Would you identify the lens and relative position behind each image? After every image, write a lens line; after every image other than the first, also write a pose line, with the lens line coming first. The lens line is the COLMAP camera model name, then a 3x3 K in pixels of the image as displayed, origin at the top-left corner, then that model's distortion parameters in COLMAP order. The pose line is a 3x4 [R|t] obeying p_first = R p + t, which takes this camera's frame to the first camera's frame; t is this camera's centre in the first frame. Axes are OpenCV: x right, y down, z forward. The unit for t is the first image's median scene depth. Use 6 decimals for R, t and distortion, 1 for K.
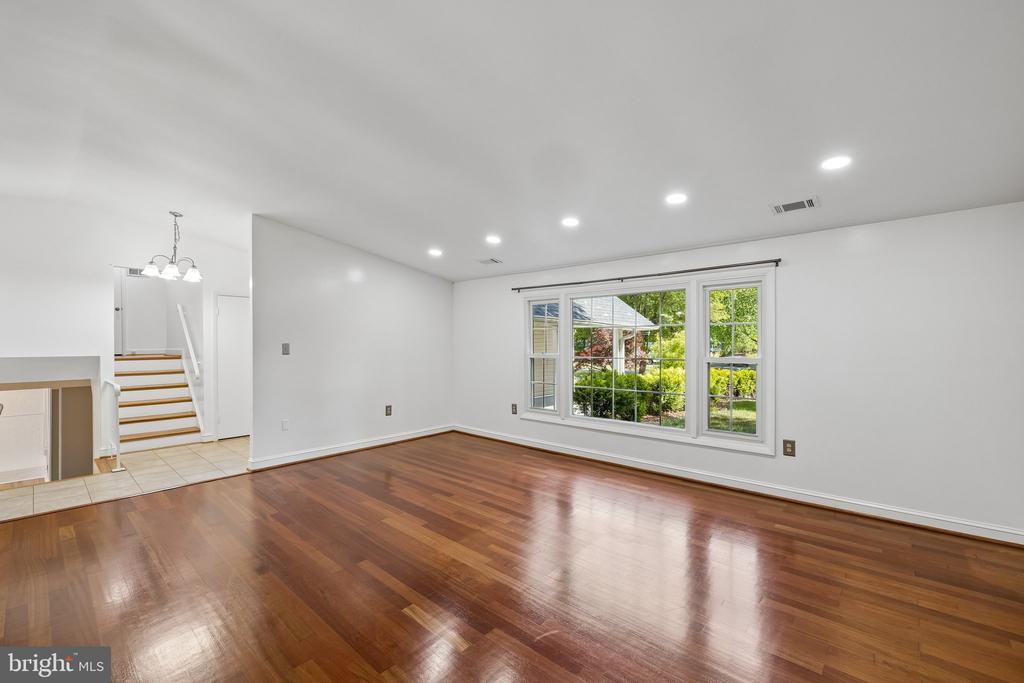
lens RADIAL K [[432.0, 0, 507.0], [0, 432.0, 347.4], [0, 0, 1]] dist [-0.003650, -0.000859]
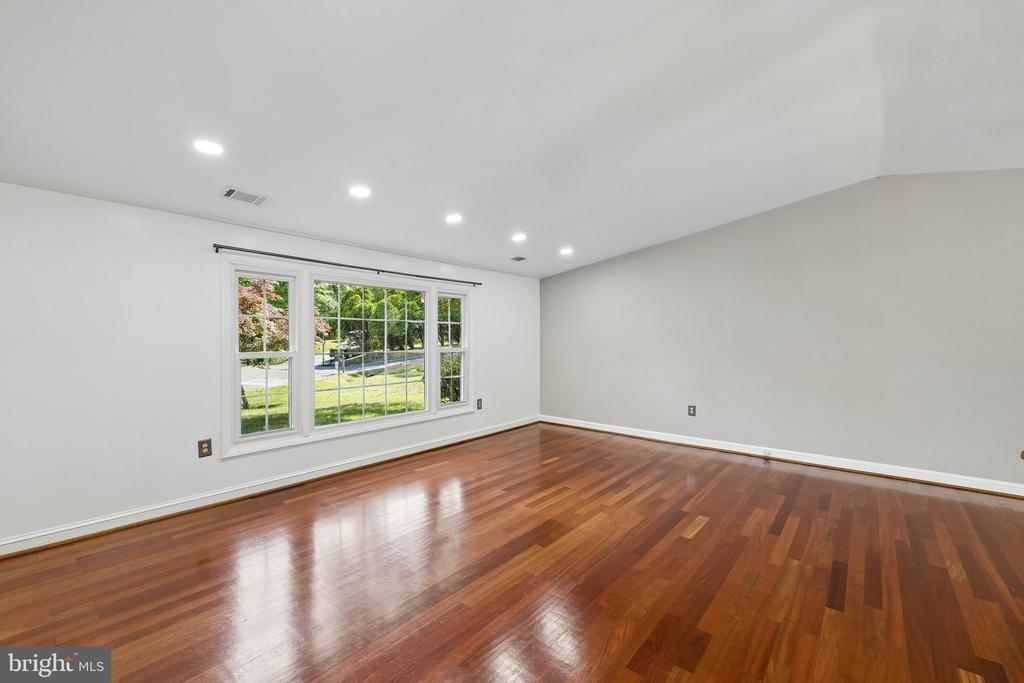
lens RADIAL K [[432.0, 0, 506.5], [0, 432.0, 333.5], [0, 0, 1]] dist [-0.003650, -0.000859]
pose [[-0.041859, 0.017442, 0.998971, -0.710741], [0.013724, 0.999763, -0.016881, 0.003079], [-0.999029, 0.013003, -0.042089, 0.744733]]
